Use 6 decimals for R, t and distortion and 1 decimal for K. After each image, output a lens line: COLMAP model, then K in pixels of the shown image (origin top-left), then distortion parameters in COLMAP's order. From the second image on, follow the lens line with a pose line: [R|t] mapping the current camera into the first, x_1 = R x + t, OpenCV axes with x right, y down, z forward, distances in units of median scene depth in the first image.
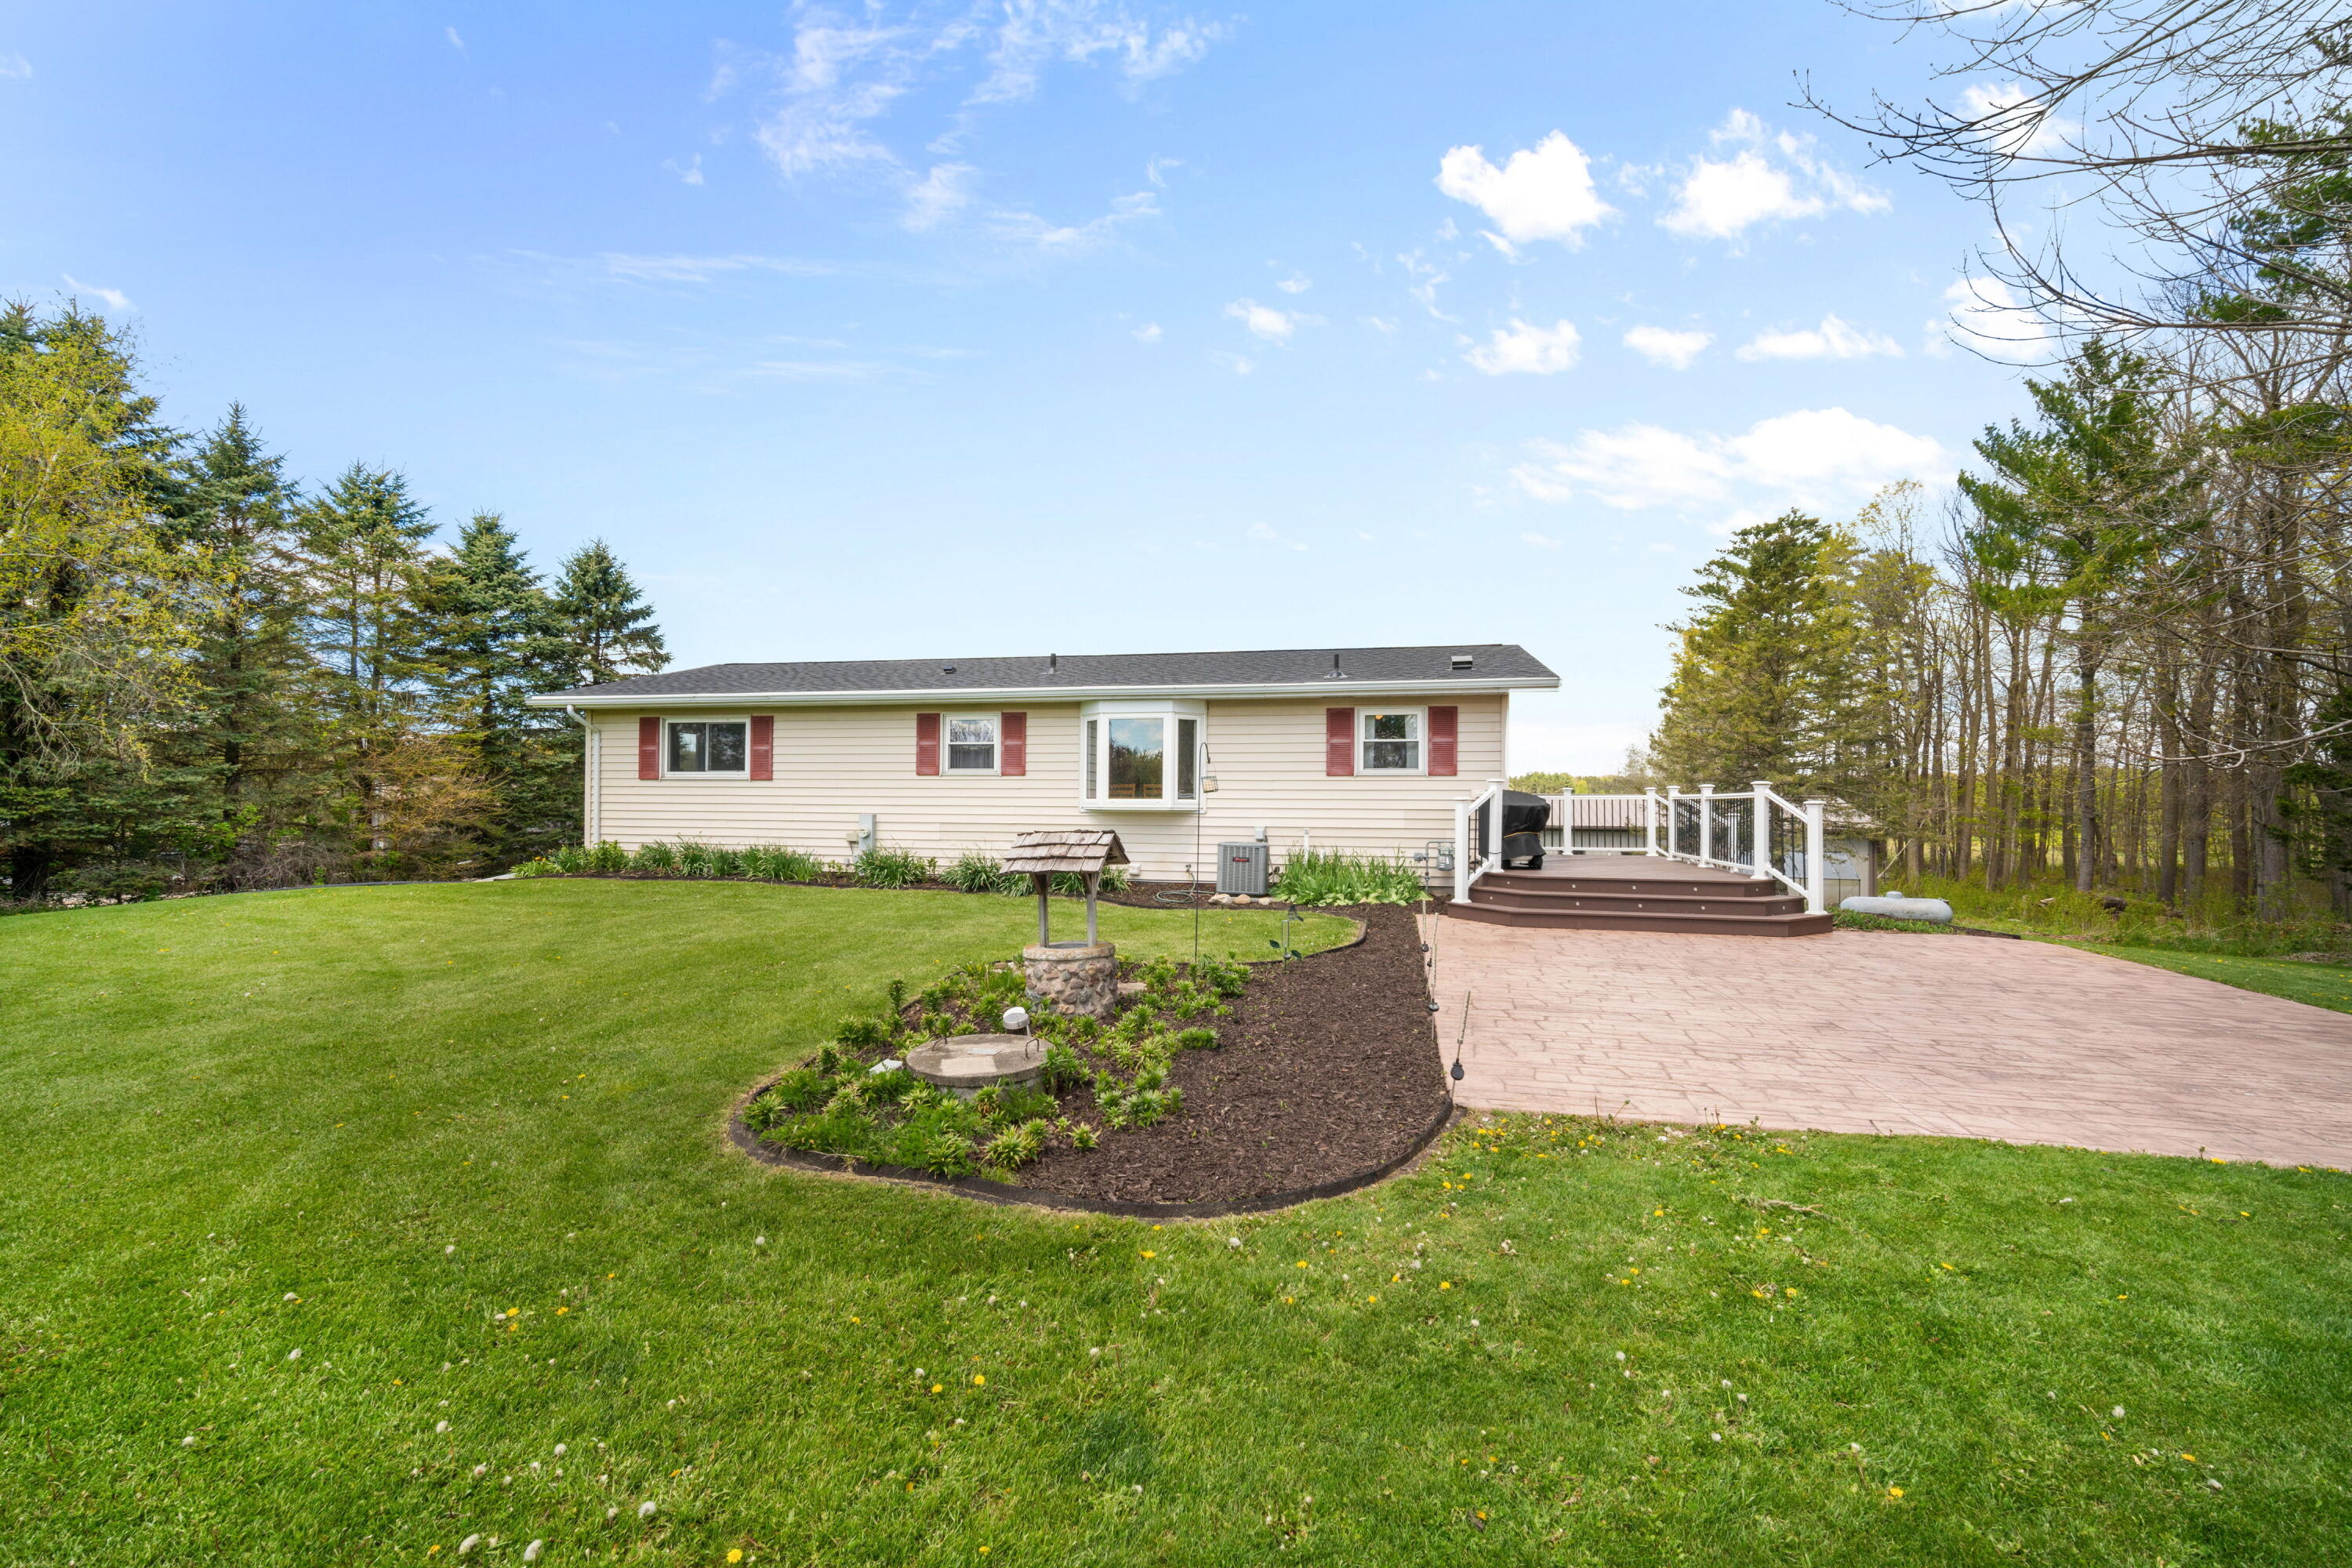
lens RADIAL K [[1069.5, 0, 1168.2], [0, 1069.5, 789.3], [0, 0, 1]] dist [-0.003820, -0.000265]
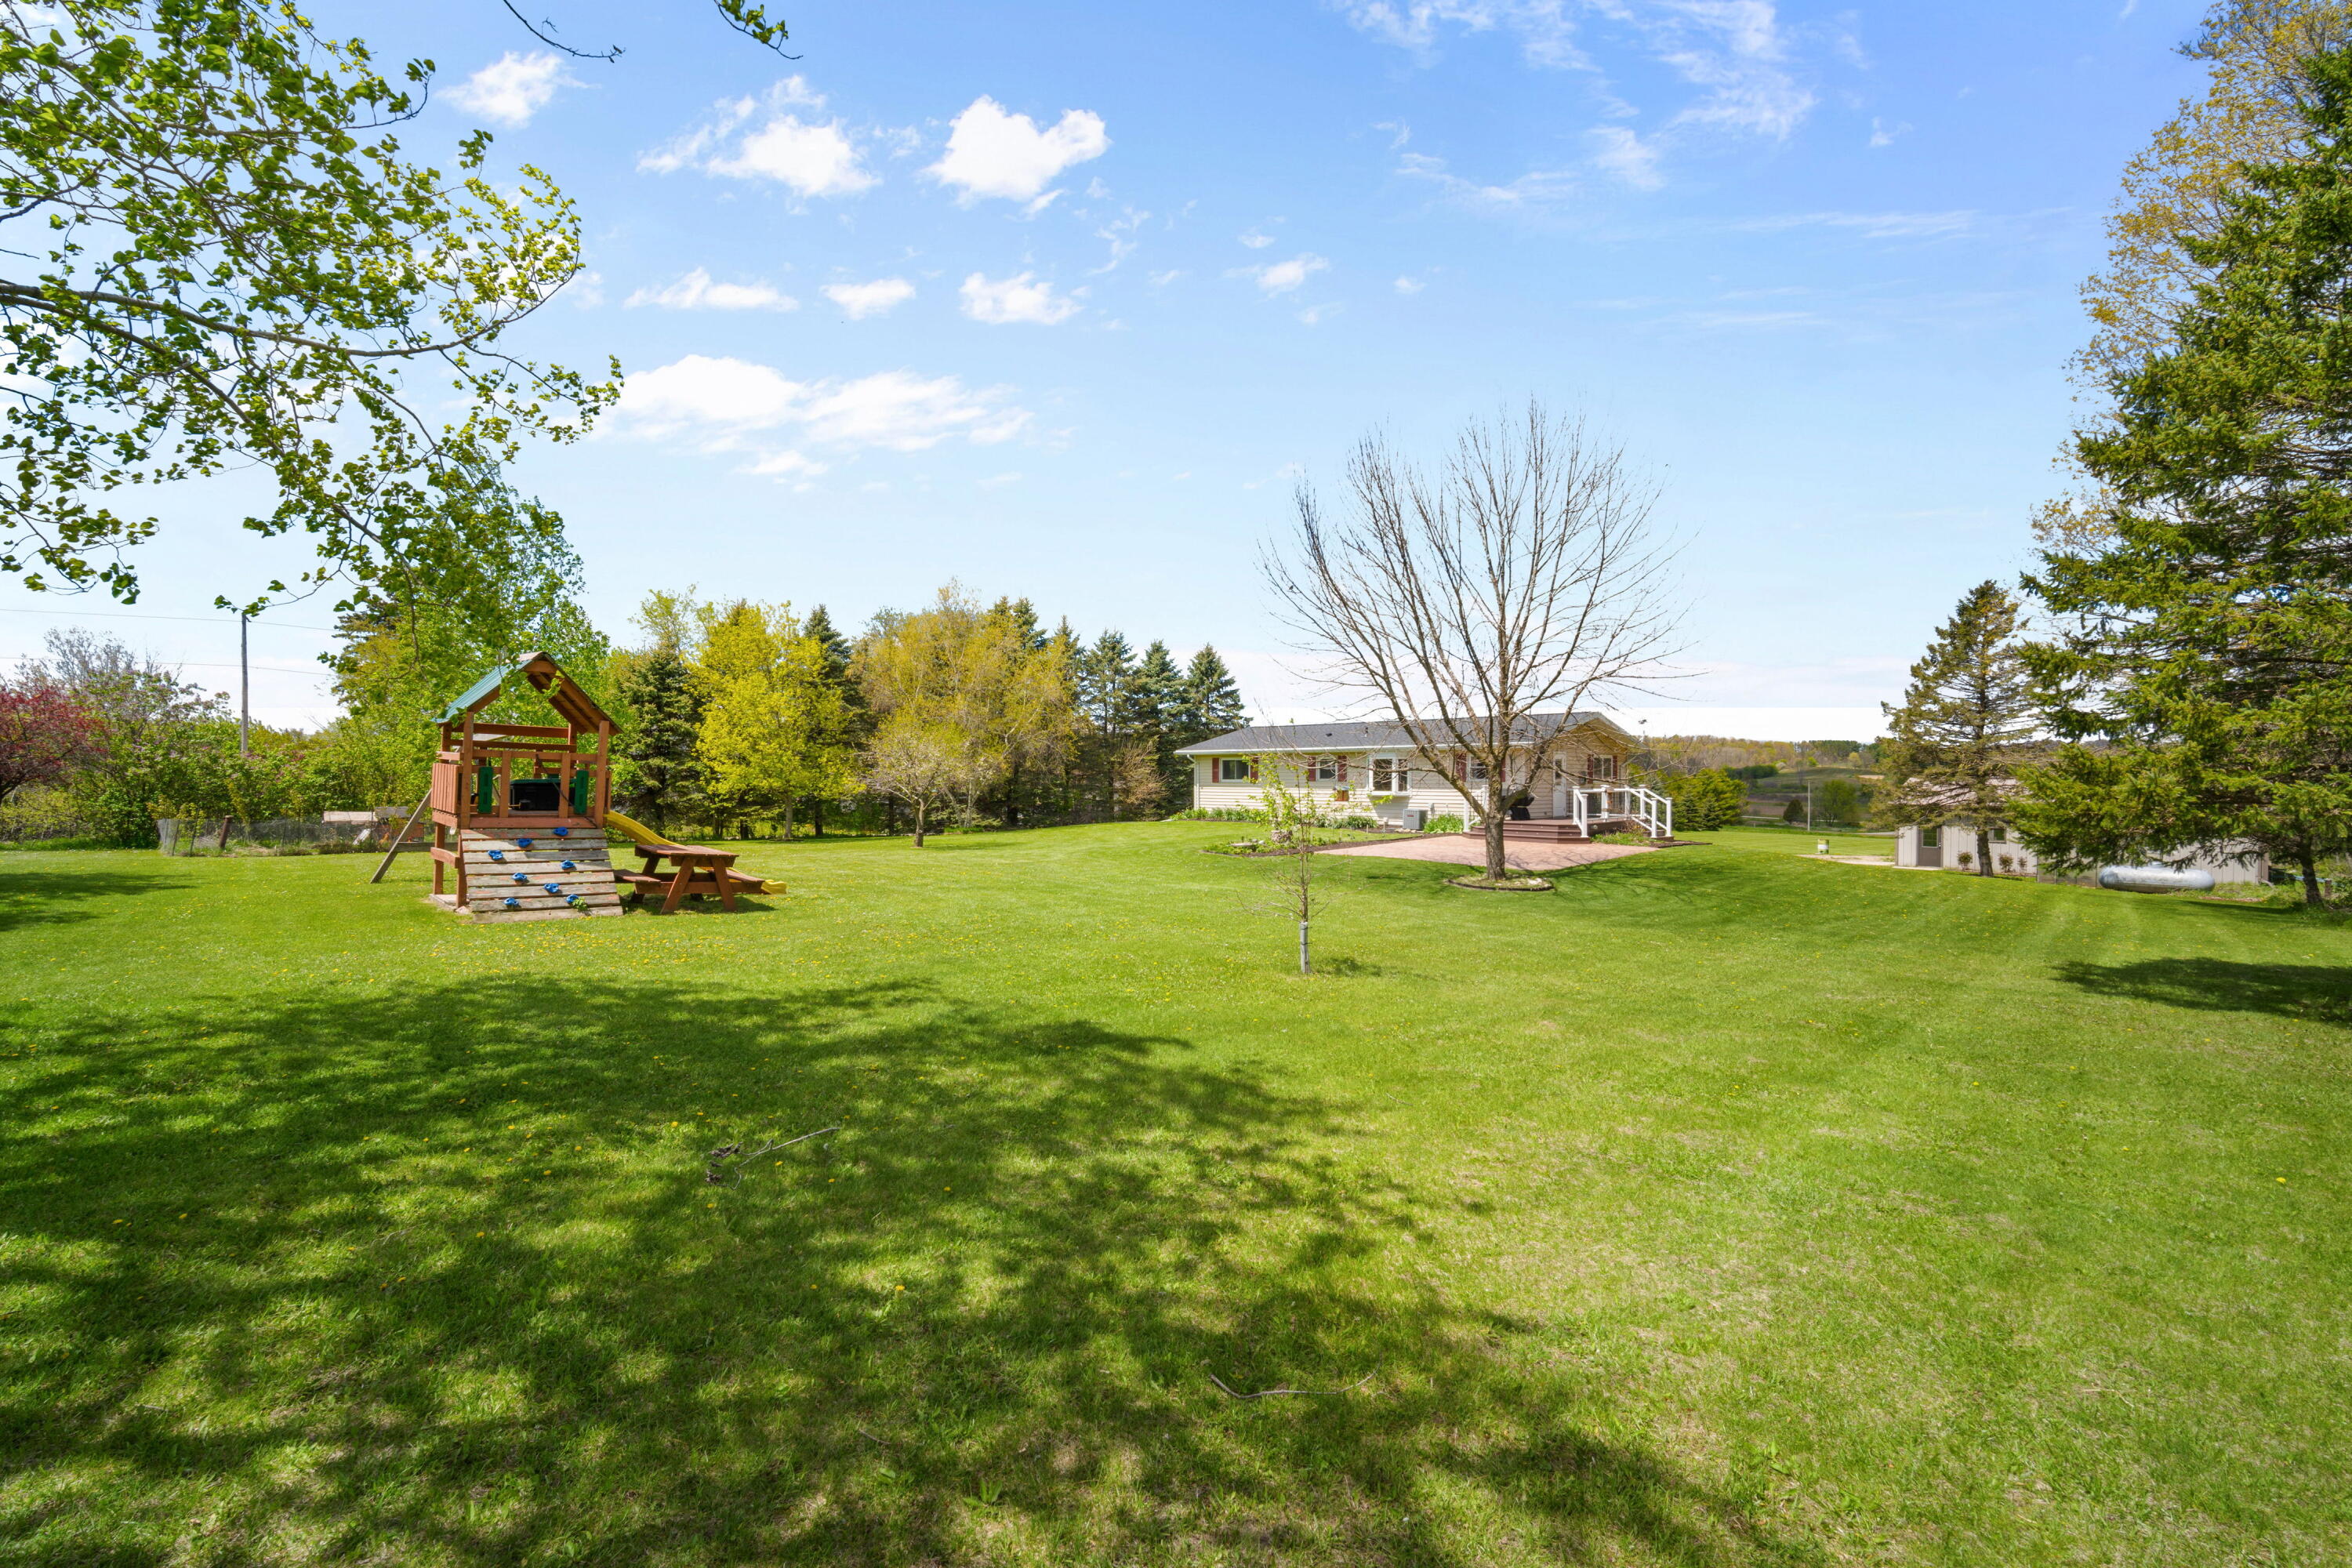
lens RADIAL K [[1069.5, 0, 1176.1], [0, 1069.5, 784.5], [0, 0, 1]] dist [-0.003820, -0.000265]
pose [[0.855587, -0.007852, -0.517599, 0.435913], [0.020512, 0.999614, 0.018744, -0.032323], [0.517252, -0.026654, 0.855418, -0.715690]]
